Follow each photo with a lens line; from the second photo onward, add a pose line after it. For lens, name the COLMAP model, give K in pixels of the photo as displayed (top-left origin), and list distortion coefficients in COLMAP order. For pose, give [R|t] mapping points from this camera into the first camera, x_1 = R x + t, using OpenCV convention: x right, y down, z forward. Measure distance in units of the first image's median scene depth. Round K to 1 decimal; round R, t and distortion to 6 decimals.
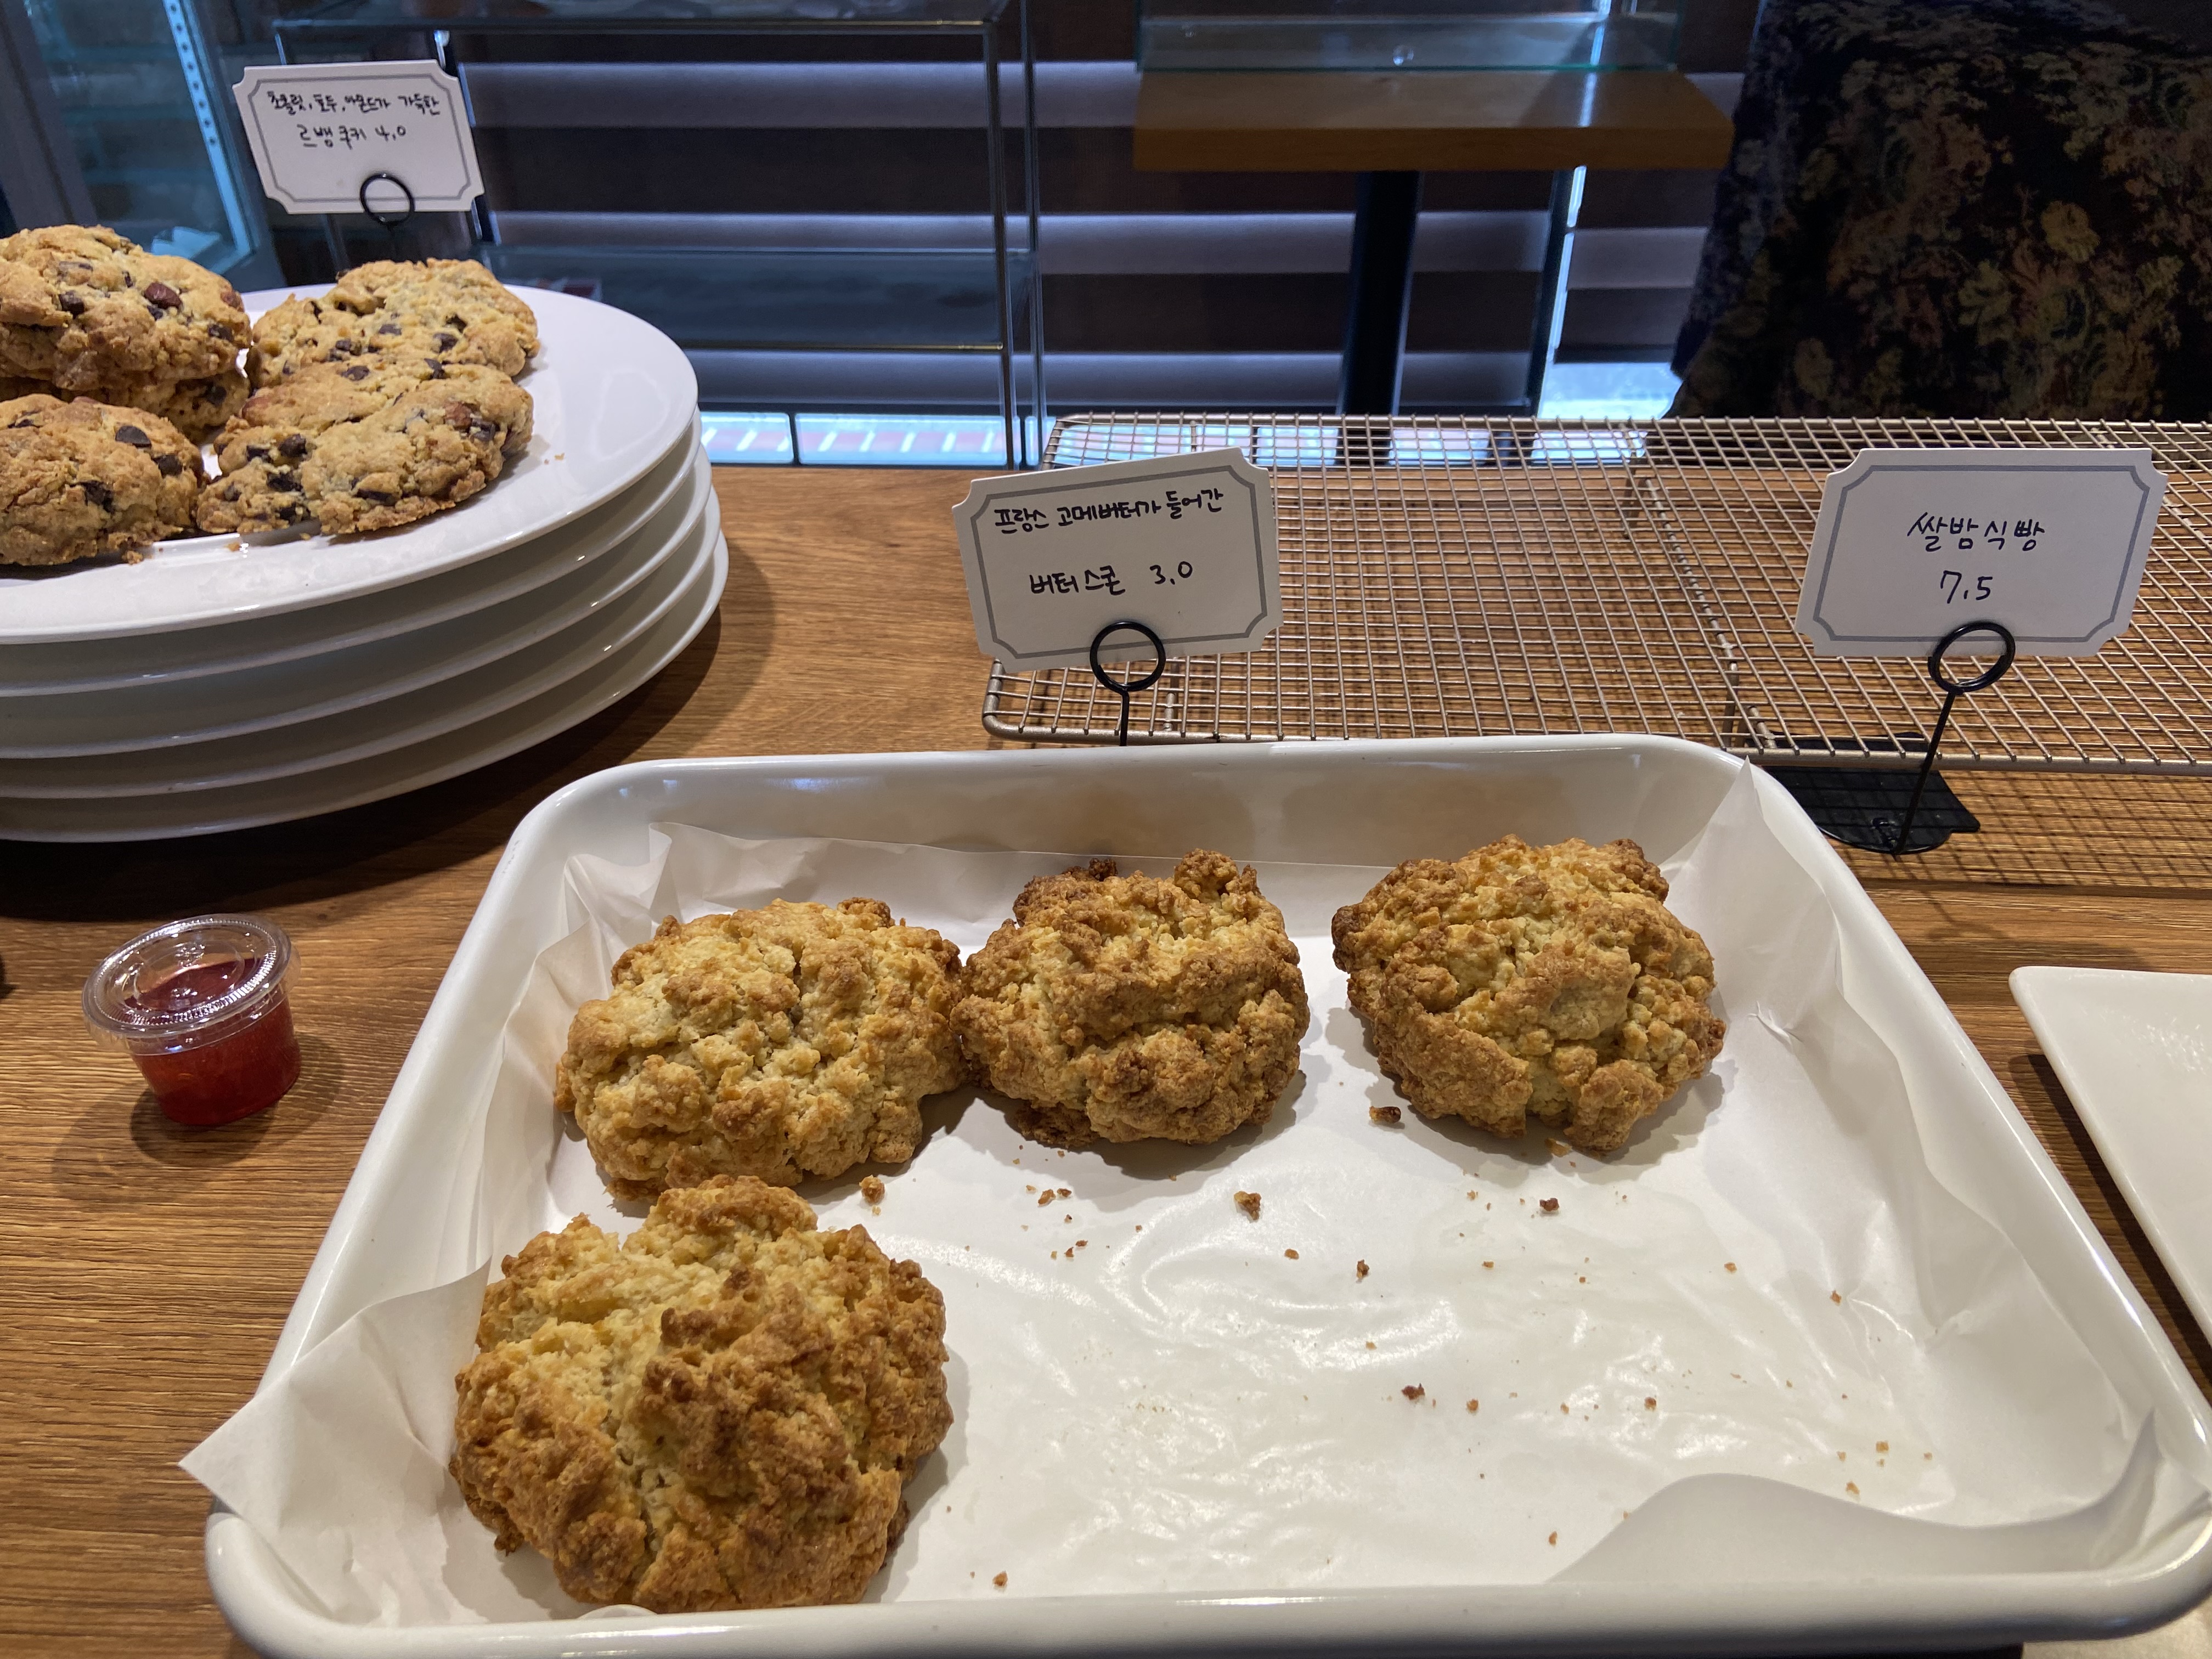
lens RADIAL K [[1697.9, 0, 1099.9], [0, 1697.9, 839.6], [0, 0, 1]] dist [0.042912, -0.035112]
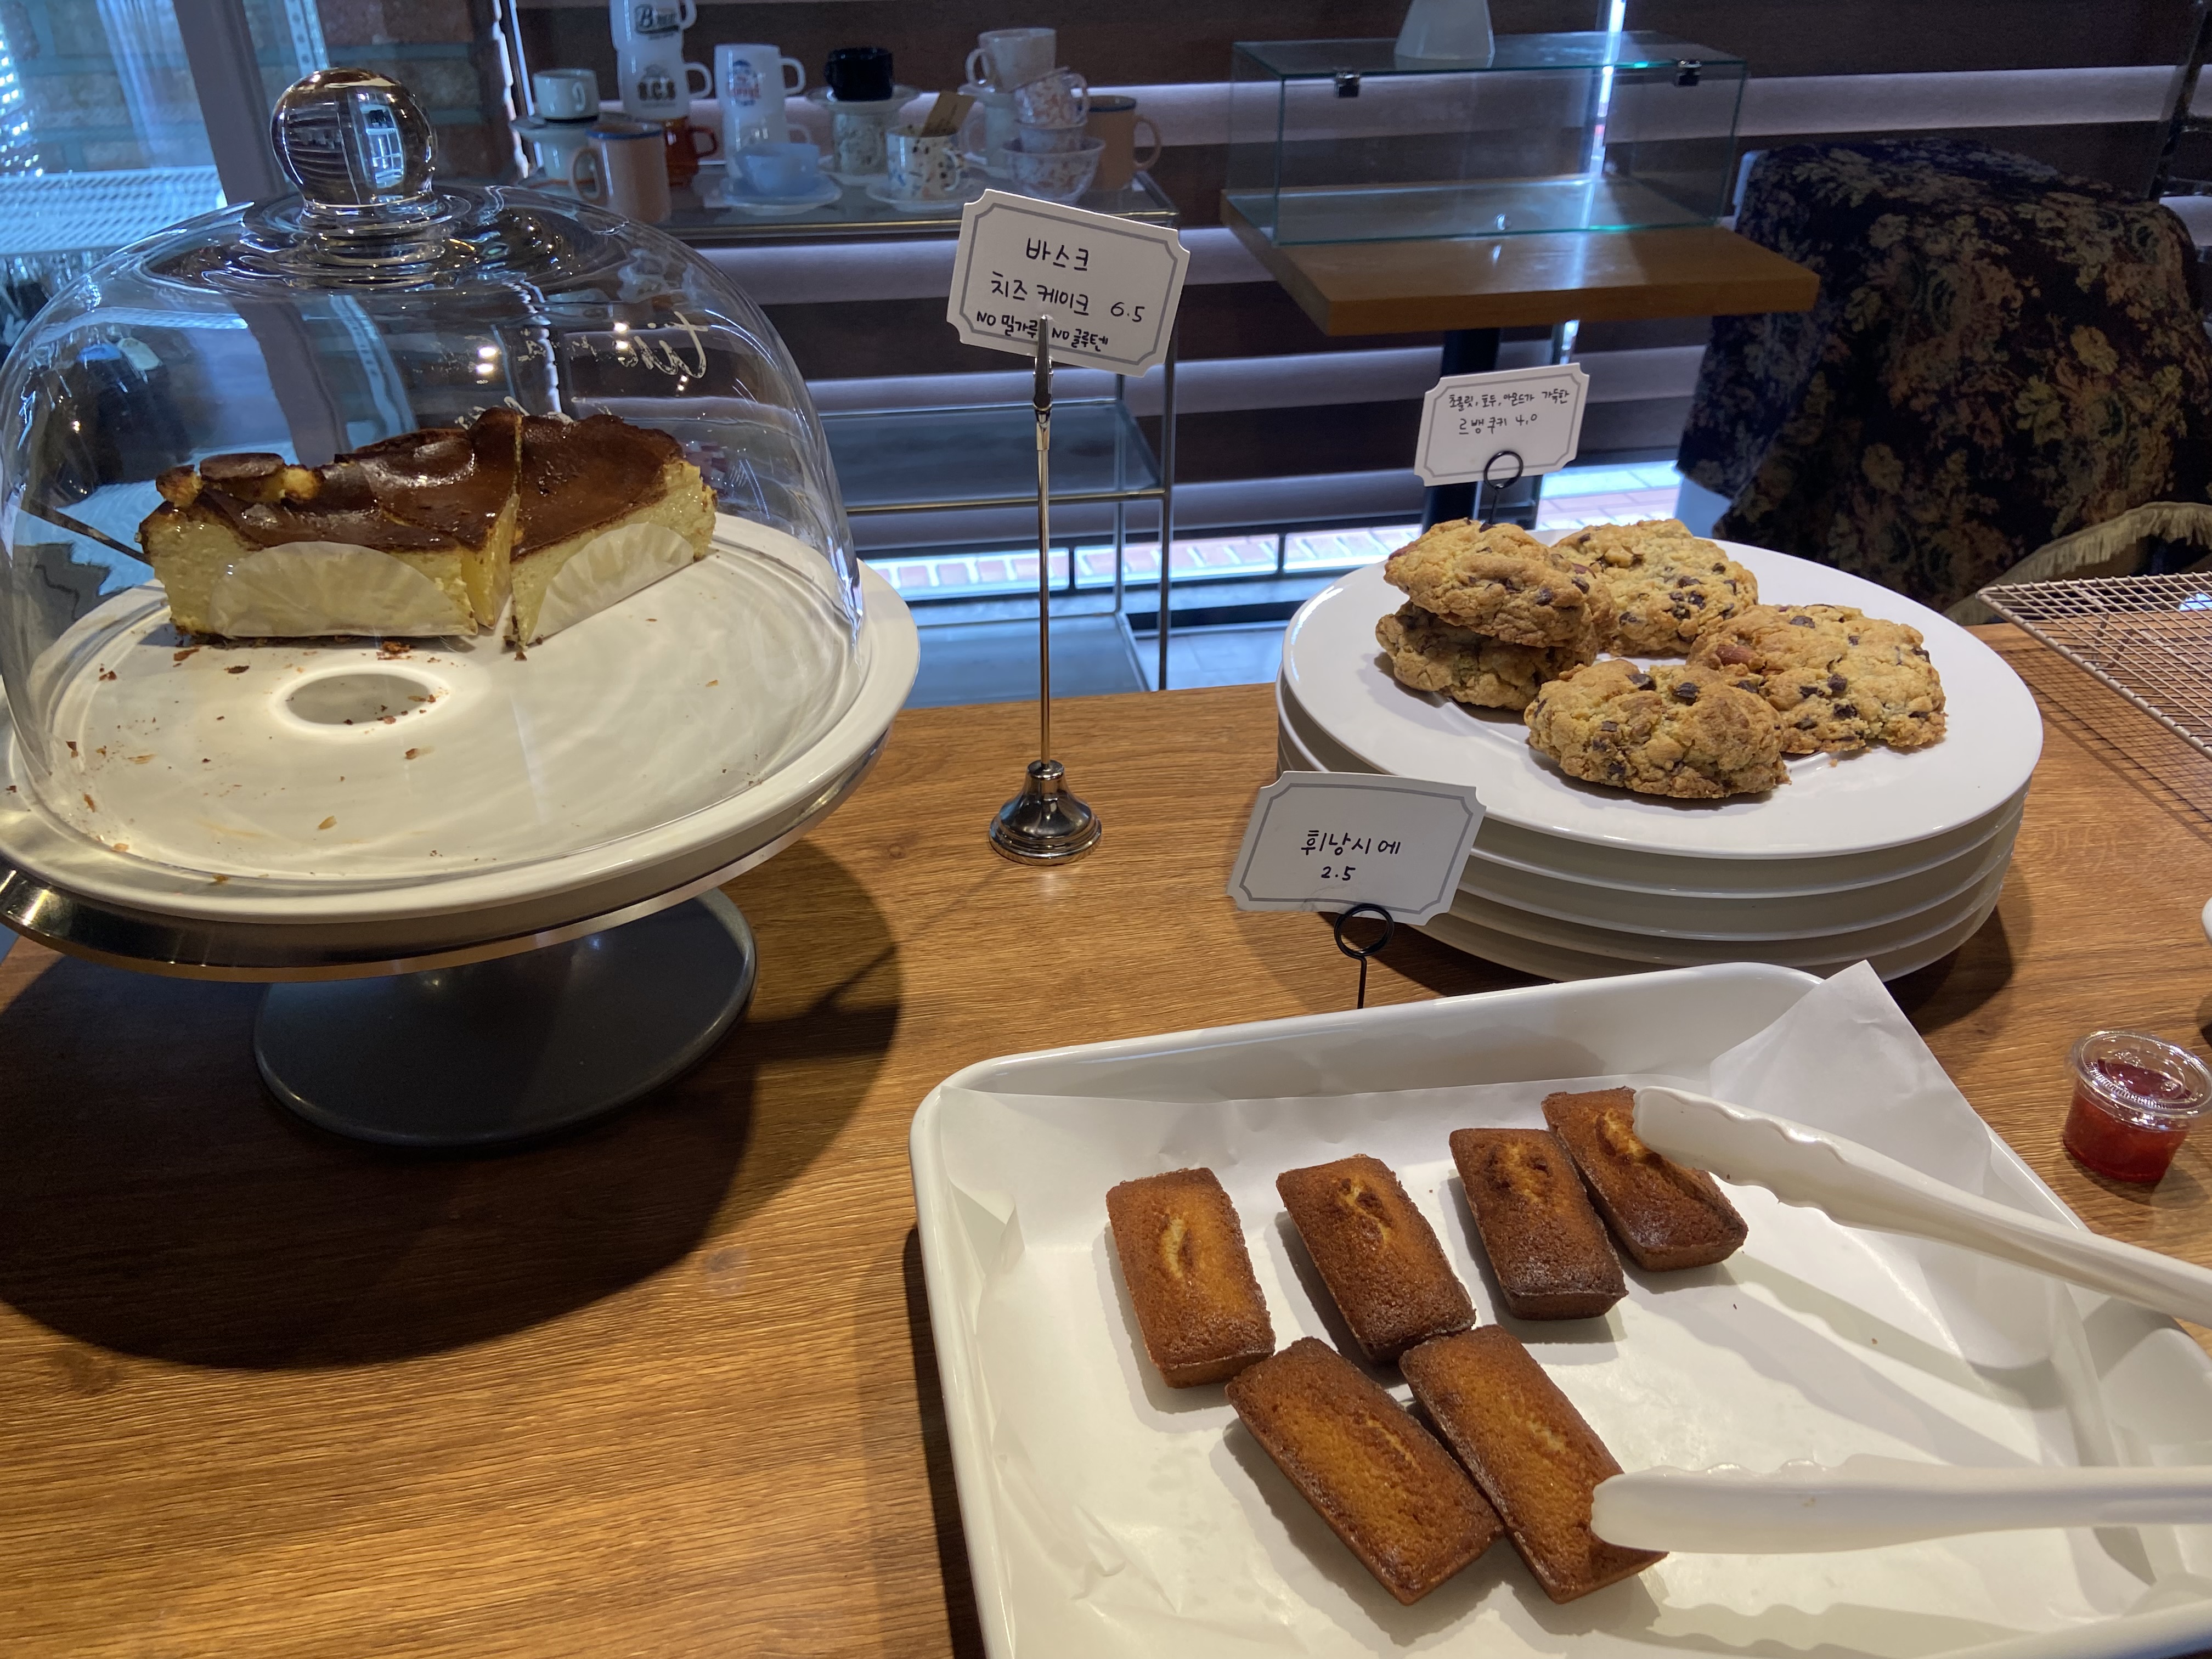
lens RADIAL K [[1697.9, 0, 1103.7], [0, 1697.9, 824.9], [0, 0, 1]] dist [0.042912, -0.035112]
pose [[0.979187, -0.099467, 0.176917, -0.374228], [0.109646, 0.992777, -0.048698, -0.034449], [-0.170795, 0.067082, 0.983020, -0.061139]]
